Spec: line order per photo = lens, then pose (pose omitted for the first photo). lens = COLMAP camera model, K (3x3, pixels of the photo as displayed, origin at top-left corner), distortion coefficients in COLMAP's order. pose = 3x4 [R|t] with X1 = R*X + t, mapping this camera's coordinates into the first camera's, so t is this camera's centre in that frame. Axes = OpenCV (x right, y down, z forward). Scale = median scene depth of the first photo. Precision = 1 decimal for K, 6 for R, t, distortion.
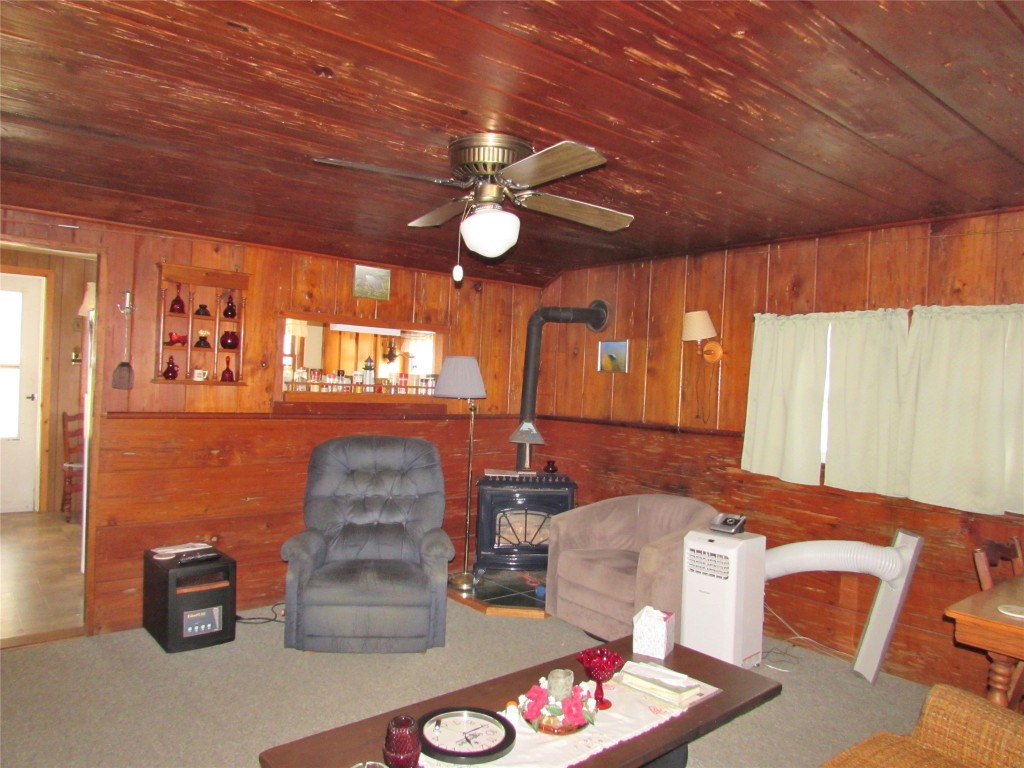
lens RADIAL K [[724.2, 0, 515.1], [0, 724.2, 381.6], [0, 0, 1]] dist [-0.007237, -0.000133]
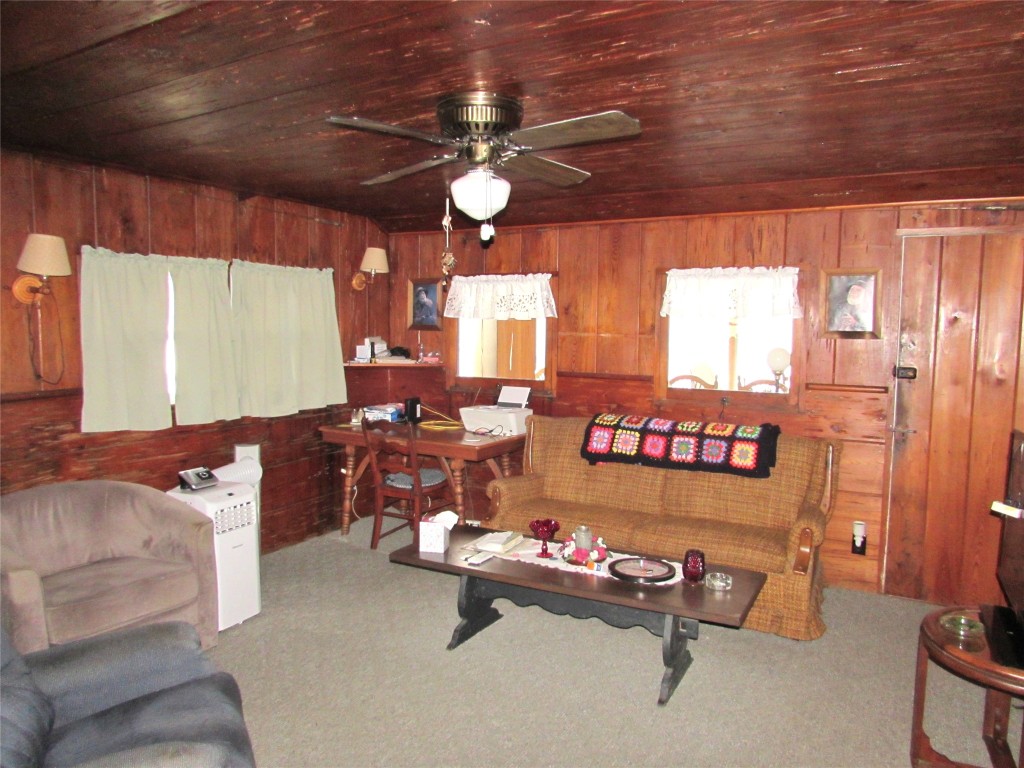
lens RADIAL K [[724.2, 0, 514.2], [0, 724.2, 386.9], [0, 0, 1]] dist [-0.007237, -0.000133]
pose [[-0.342364, -0.126240, 0.931048, -0.660922], [-0.016168, 0.991577, 0.128502, -0.048976], [-0.939428, 0.028941, -0.341521, 0.857192]]
